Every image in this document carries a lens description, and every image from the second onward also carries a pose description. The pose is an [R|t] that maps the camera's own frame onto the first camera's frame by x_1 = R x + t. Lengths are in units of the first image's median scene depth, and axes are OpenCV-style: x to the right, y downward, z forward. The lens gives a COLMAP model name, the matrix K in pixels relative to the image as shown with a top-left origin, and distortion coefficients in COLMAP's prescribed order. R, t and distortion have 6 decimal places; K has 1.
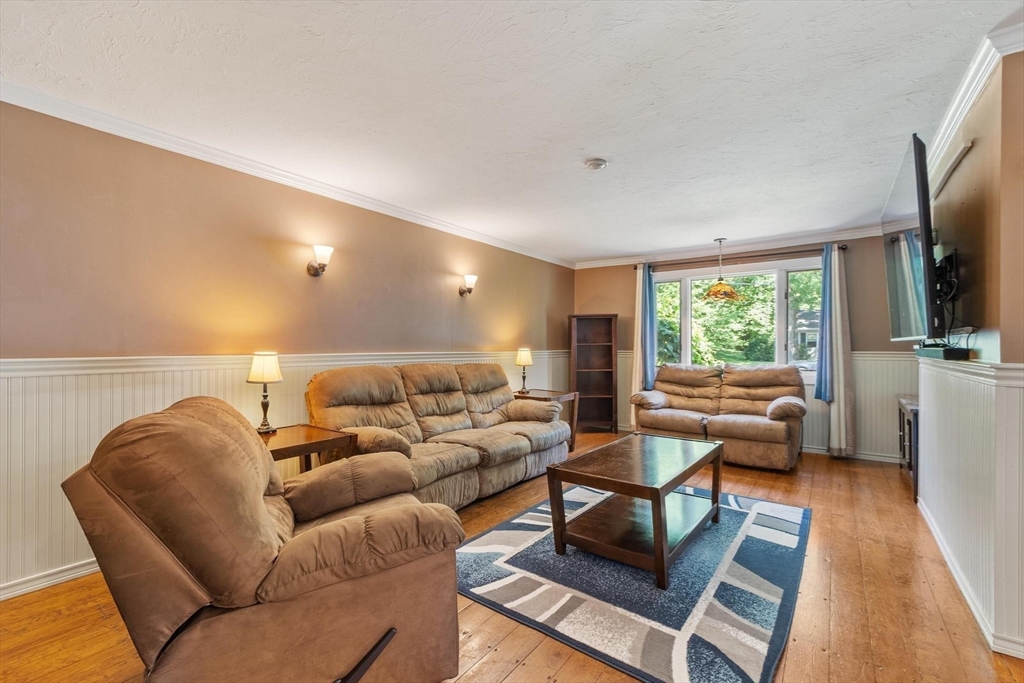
lens RADIAL K [[444.7, 0, 512.7], [0, 444.7, 348.9], [0, 0, 1]] dist [-0.002312, -0.000199]
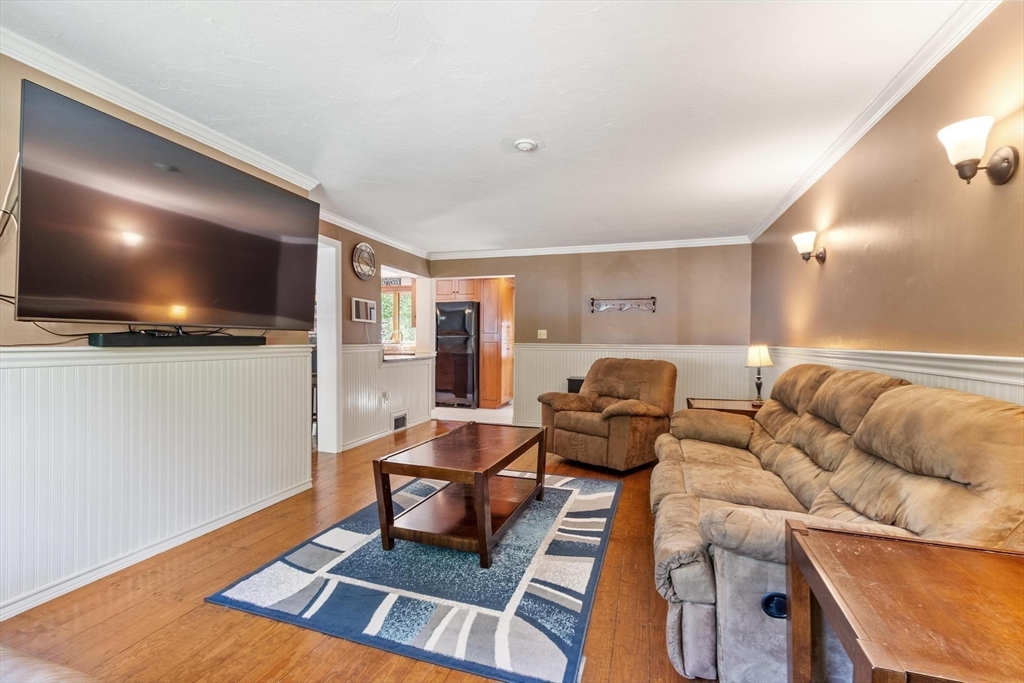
lens RADIAL K [[462.3, 0, 512.0], [0, 462.3, 341.5], [0, 0, 1]] dist [-0.001662, -0.000704]
pose [[-0.948059, -0.004183, -0.318066, 0.457181], [-0.005714, 0.999976, 0.003881, -0.000193], [0.318042, 0.005497, -0.948061, 1.674025]]
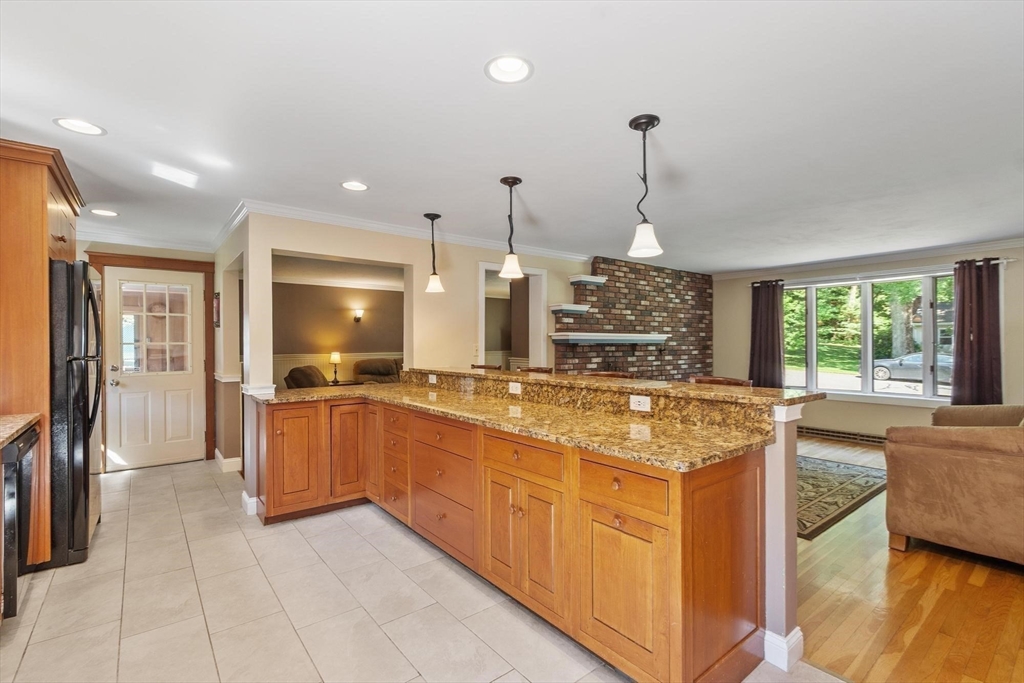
lens RADIAL K [[462.3, 0, 512.0], [0, 462.3, 341.5], [0, 0, 1]] dist [-0.001662, -0.000704]
pose [[0.962194, -0.005870, -0.272301, 1.058030], [0.003115, 0.999939, -0.010550, -0.024533], [0.272346, 0.009303, 0.962154, -1.210710]]
